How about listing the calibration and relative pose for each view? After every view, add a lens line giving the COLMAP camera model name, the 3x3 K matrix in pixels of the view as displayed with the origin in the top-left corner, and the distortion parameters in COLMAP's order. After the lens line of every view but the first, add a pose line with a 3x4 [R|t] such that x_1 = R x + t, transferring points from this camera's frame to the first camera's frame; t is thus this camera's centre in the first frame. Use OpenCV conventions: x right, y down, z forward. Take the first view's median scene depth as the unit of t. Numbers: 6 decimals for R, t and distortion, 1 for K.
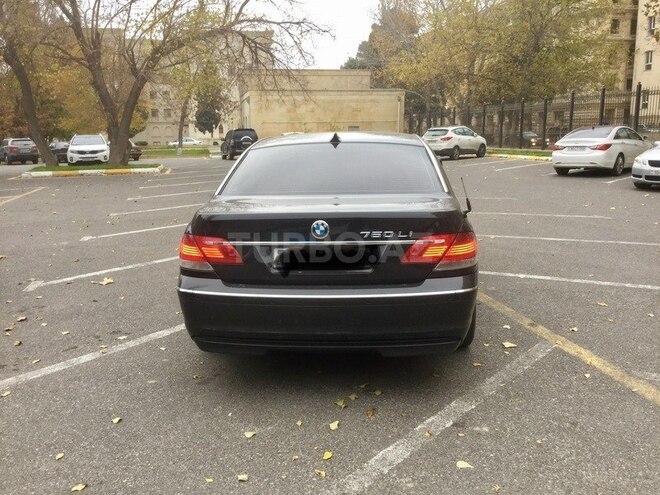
lens RADIAL K [[593.0, 0, 330.3], [0, 593.0, 249.7], [0, 0, 1]] dist [0.065191, -0.113932]
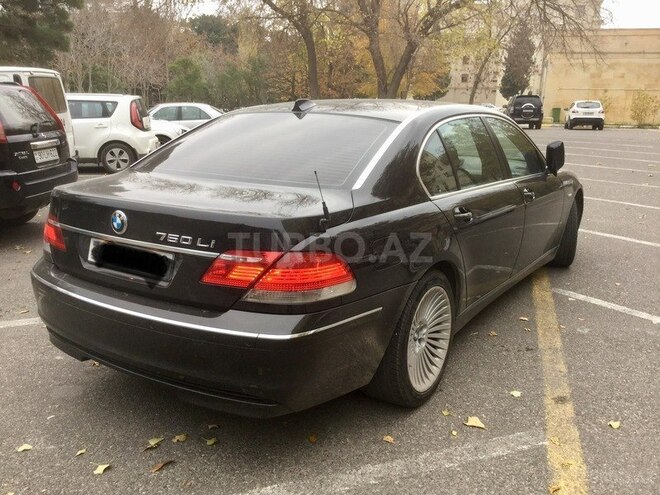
lens RADIAL K [[593.0, 0, 331.1], [0, 593.0, 244.5], [0, 0, 1]] dist [0.065191, -0.113932]
pose [[0.874873, 0.141584, -0.463197, 0.568876], [-0.119999, 0.989867, 0.075920, -0.093602], [0.469252, -0.010837, 0.882998, 0.416733]]
